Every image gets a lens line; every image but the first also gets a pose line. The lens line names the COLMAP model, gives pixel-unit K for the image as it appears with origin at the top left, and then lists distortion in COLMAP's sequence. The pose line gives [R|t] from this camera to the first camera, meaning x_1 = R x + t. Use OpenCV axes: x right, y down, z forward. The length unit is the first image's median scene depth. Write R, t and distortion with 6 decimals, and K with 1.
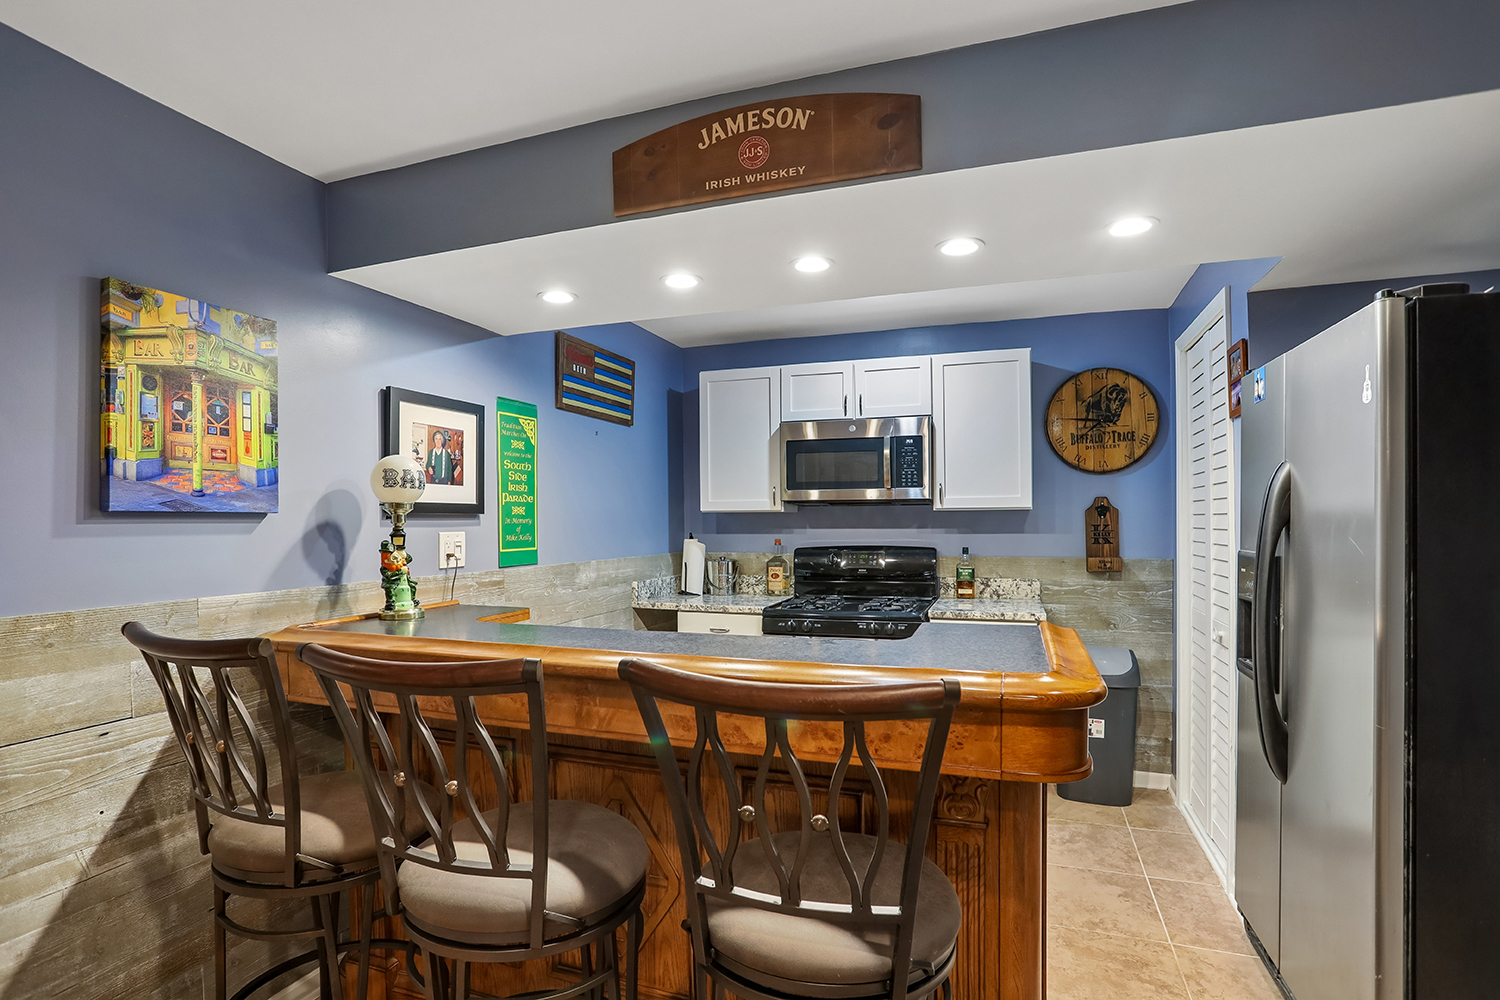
lens RADIAL K [[749.1, 0, 749.7], [0, 749.1, 506.8], [0, 0, 1]] dist [-0.057975, 0.021230]
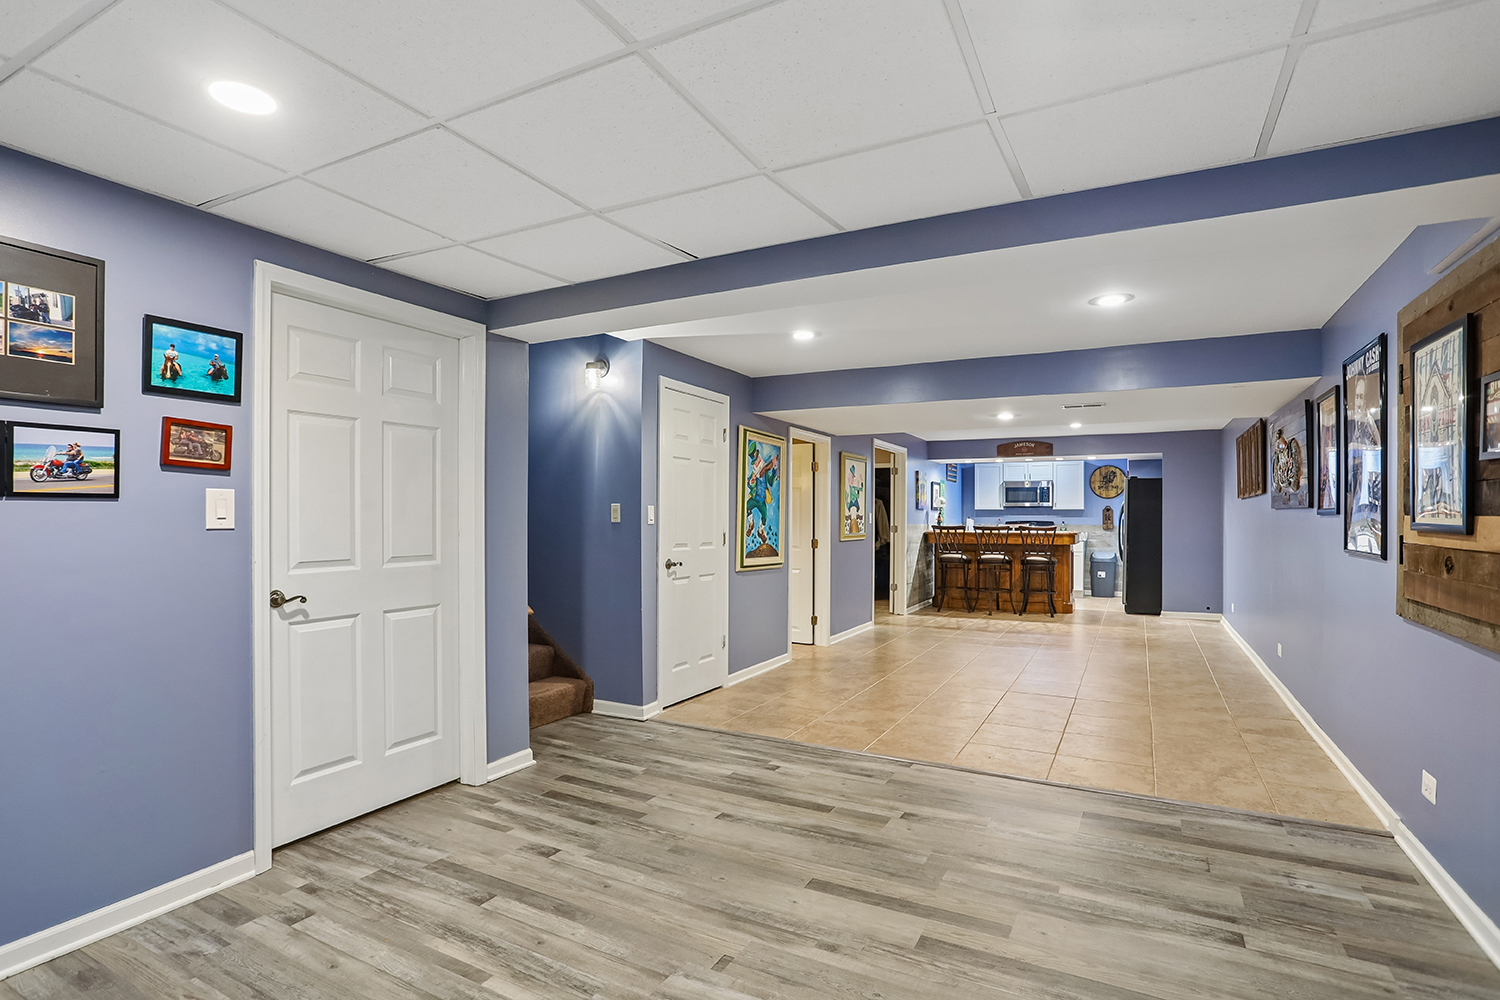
lens RADIAL K [[749.1, 0, 742.7], [0, 749.1, 507.8], [0, 0, 1]] dist [-0.057975, 0.021230]
pose [[0.989478, 0.008513, -0.144433, -0.613238], [-0.008330, 0.999964, 0.001873, 0.002317], [0.144444, -0.000650, 0.989513, -2.355810]]
